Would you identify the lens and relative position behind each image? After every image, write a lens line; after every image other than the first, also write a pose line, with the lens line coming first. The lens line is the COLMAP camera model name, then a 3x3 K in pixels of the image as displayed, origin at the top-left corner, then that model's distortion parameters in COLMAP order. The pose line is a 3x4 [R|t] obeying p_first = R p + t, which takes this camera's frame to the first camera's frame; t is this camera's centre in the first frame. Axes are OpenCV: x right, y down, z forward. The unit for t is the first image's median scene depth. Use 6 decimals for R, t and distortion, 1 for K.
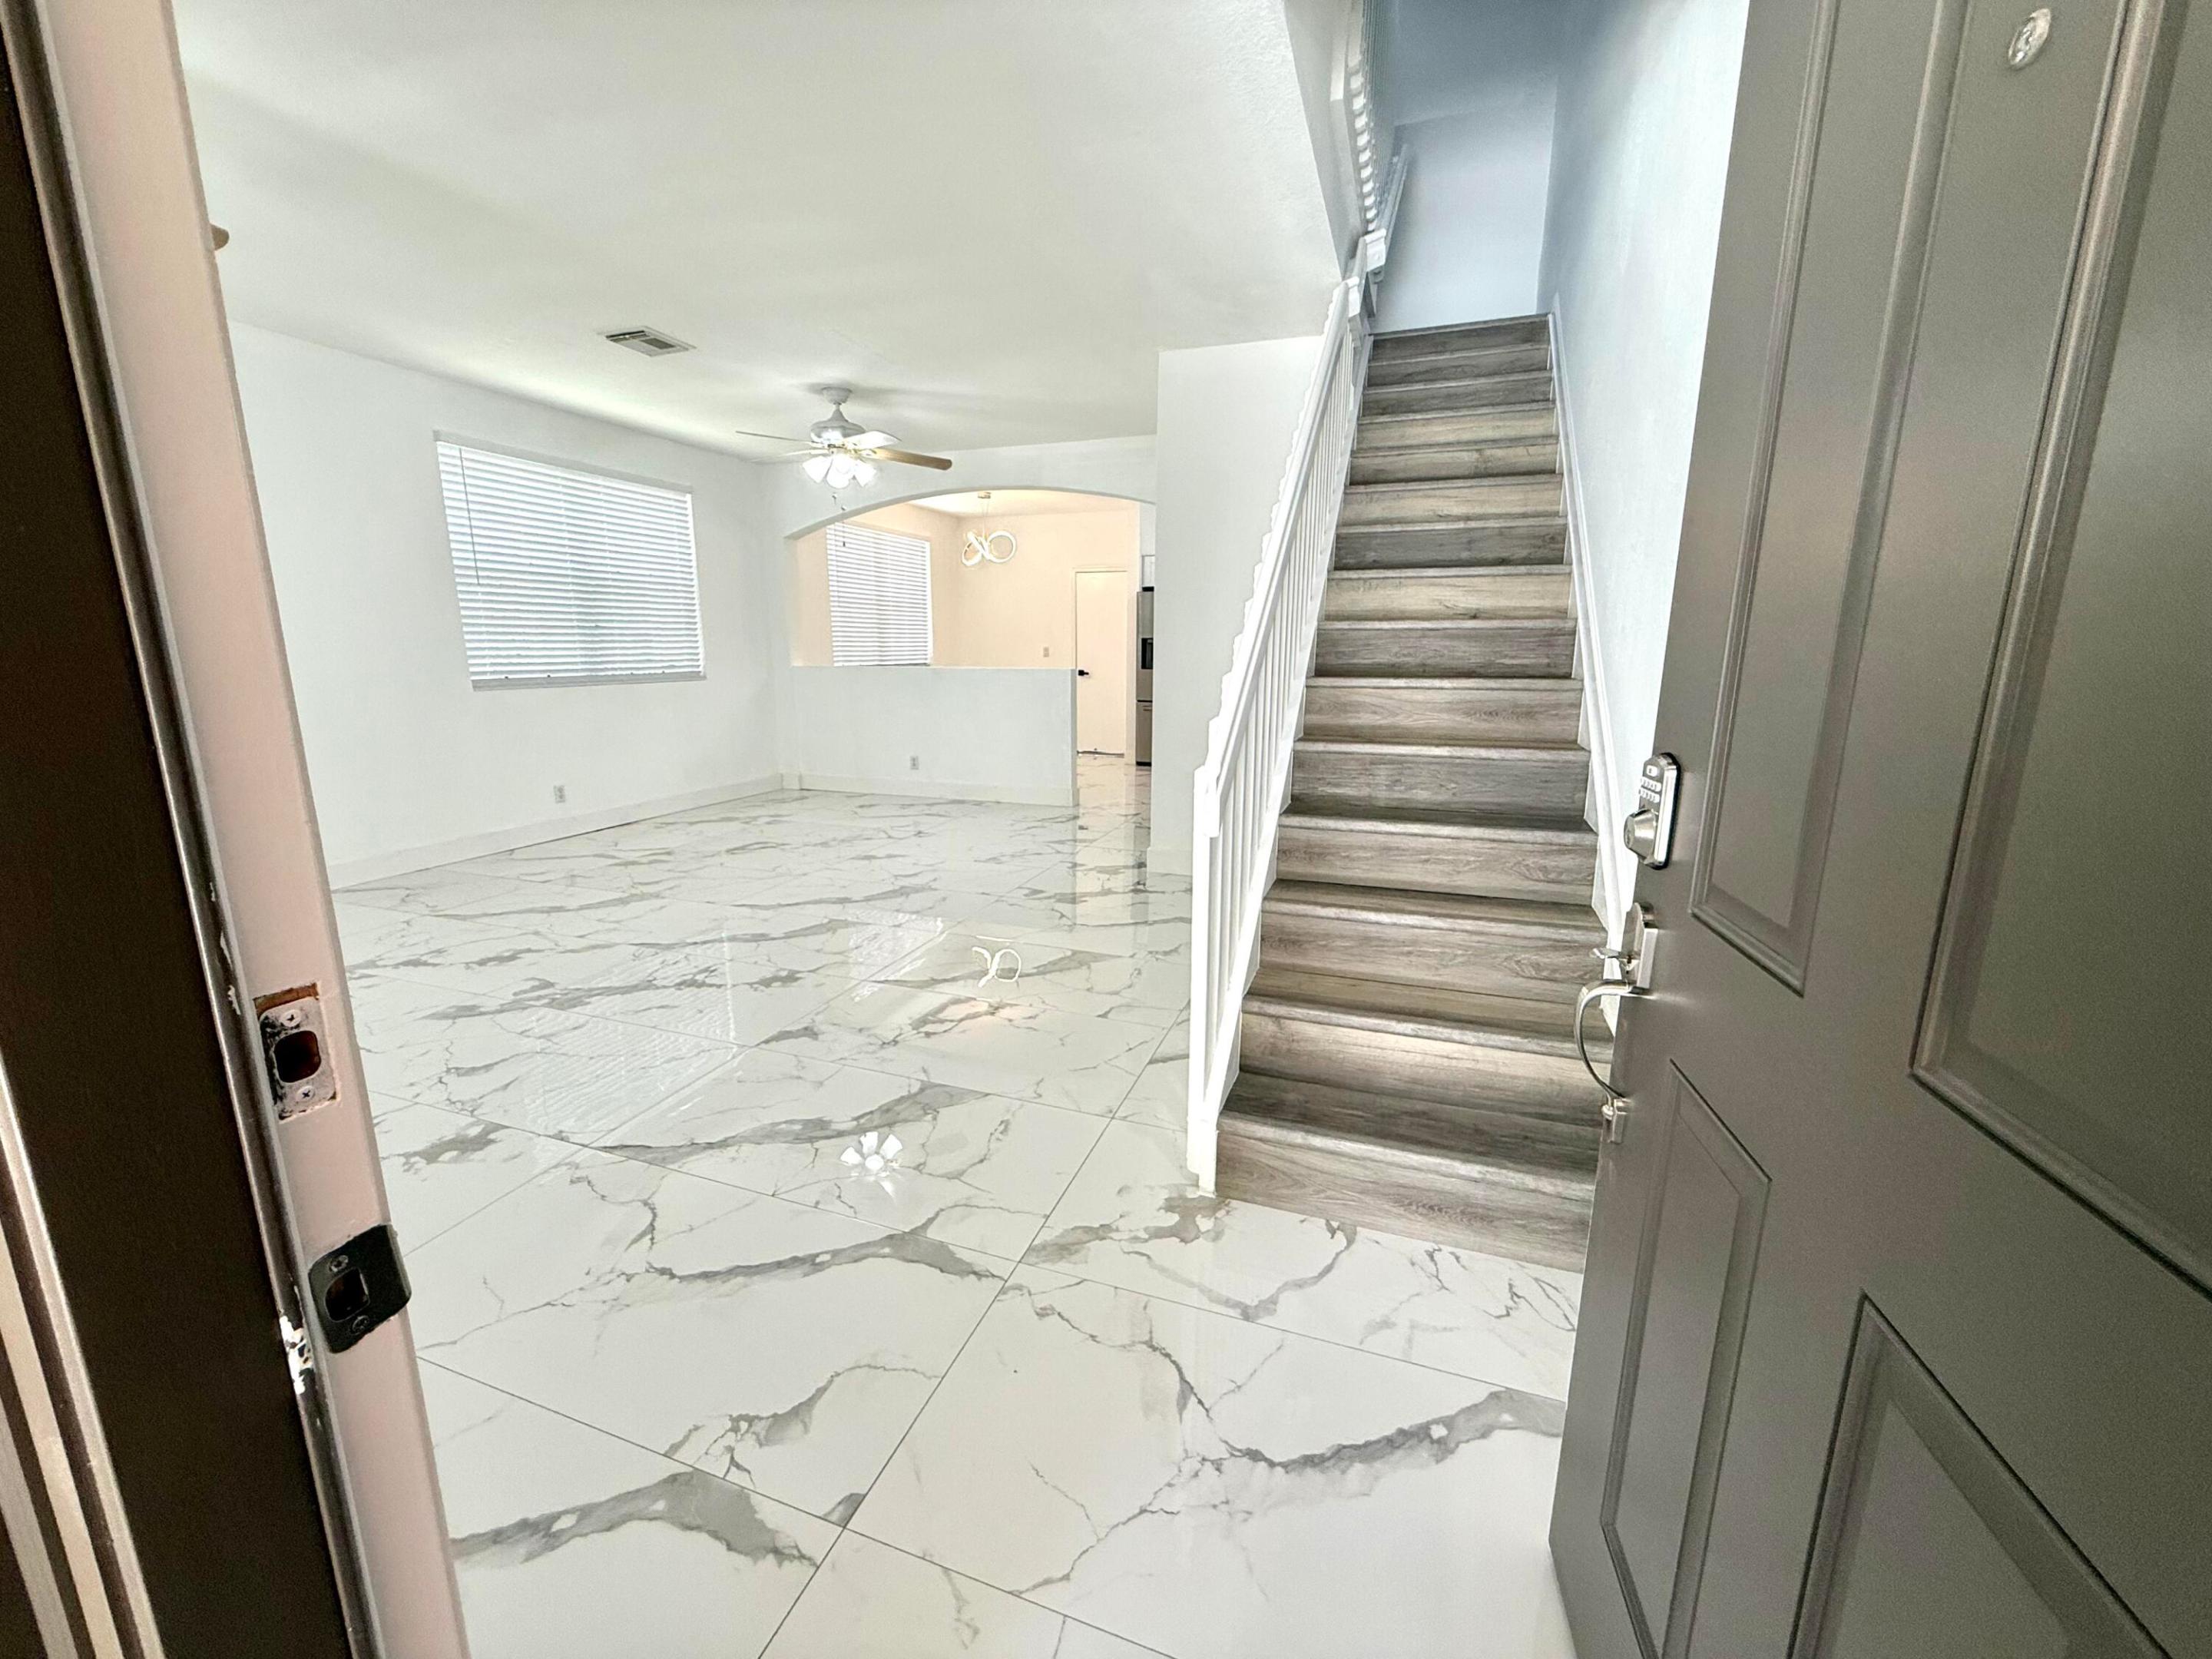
lens RADIAL K [[879.6, 0, 1099.6], [0, 879.6, 829.4], [0, 0, 1]] dist [-0.000236, 0.000104]
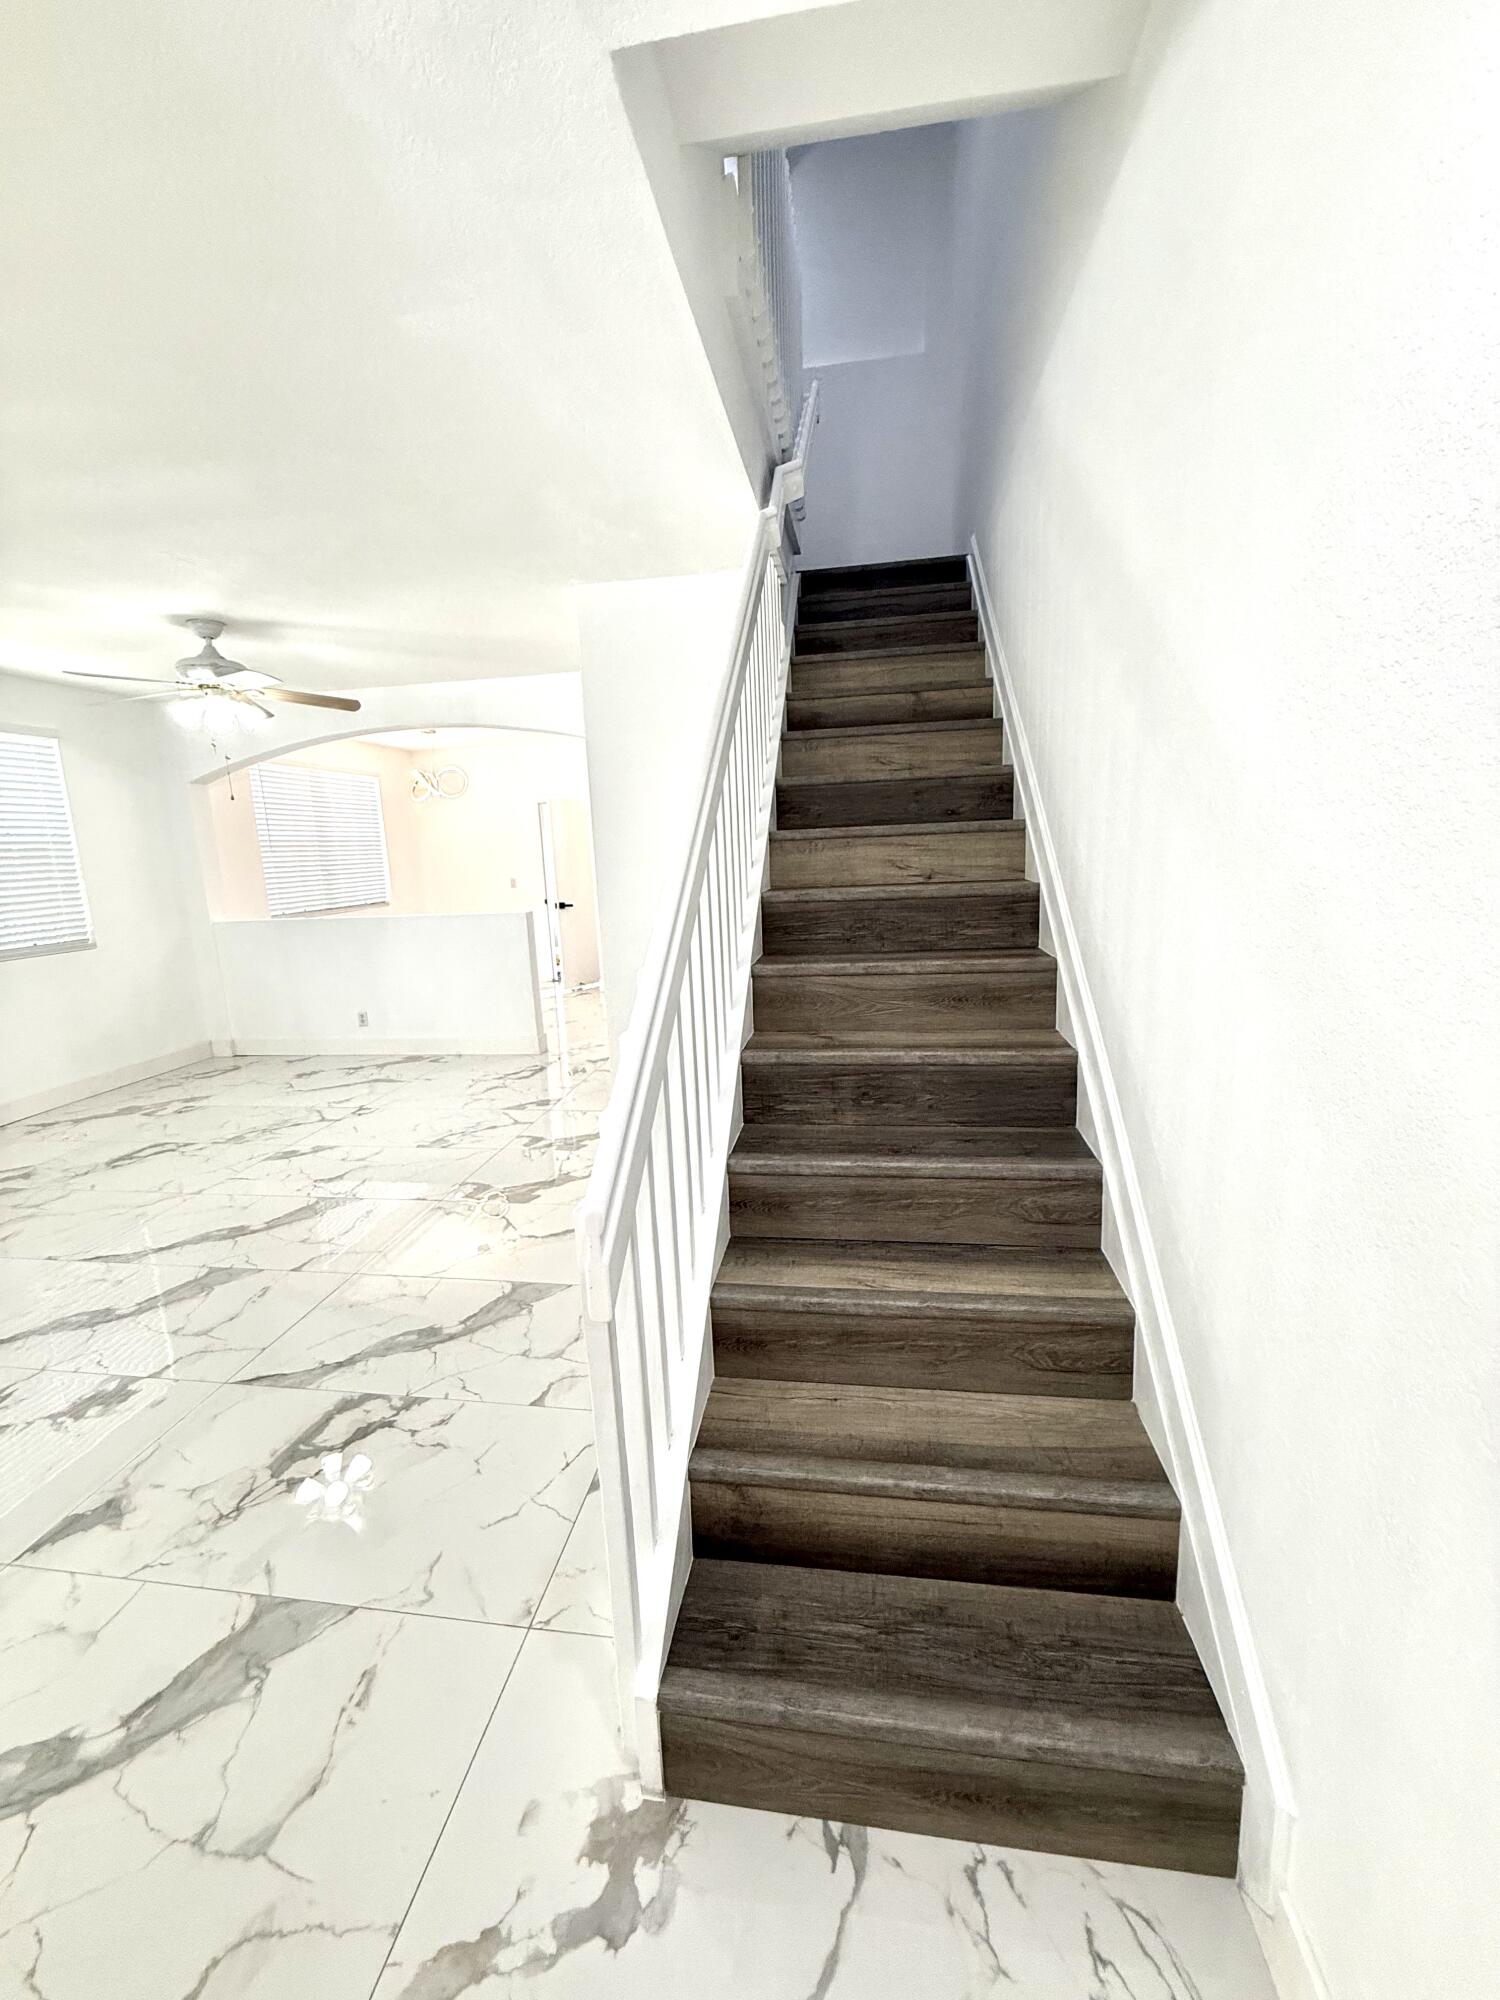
lens RADIAL K [[795.3, 0, 748.2], [0, 795.3, 996.6], [0, 0, 1]] dist [-0.000236, 0.000104]
pose [[0.980117, -0.076426, 0.183114, 0.071512], [0.080742, 0.996603, -0.016224, -0.105092], [-0.181252, 0.030686, 0.982958, 0.199460]]
